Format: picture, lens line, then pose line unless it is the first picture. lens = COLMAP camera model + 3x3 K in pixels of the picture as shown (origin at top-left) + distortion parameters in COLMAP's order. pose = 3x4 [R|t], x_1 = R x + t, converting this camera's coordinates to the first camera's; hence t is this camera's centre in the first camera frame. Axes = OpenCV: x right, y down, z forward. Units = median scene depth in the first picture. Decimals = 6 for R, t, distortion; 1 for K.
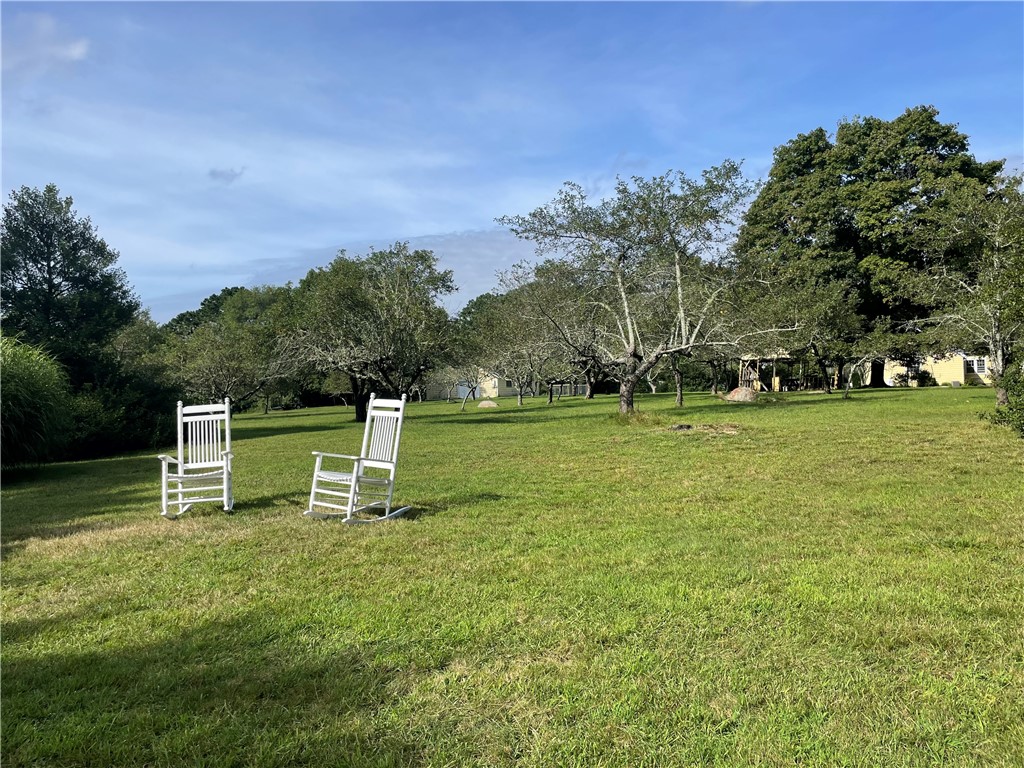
lens RADIAL K [[767.0, 0, 512.0], [0, 767.0, 384.0], [0, 0, 1]] dist [0.008395, -0.001746]
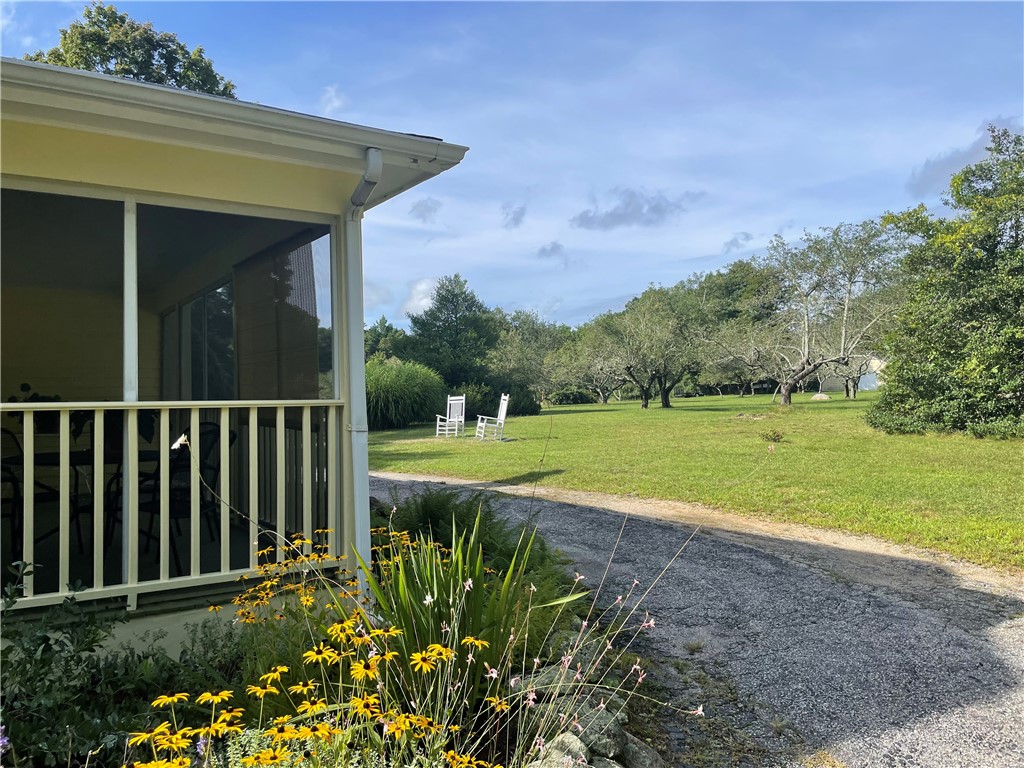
lens RADIAL K [[767.0, 0, 512.0], [0, 767.0, 384.0], [0, 0, 1]] dist [0.008395, -0.001746]
pose [[0.839356, 0.011937, -0.543451, 0.504997], [-0.002818, 0.999841, 0.017610, -0.026897], [0.543575, -0.013249, 0.839256, -0.465340]]
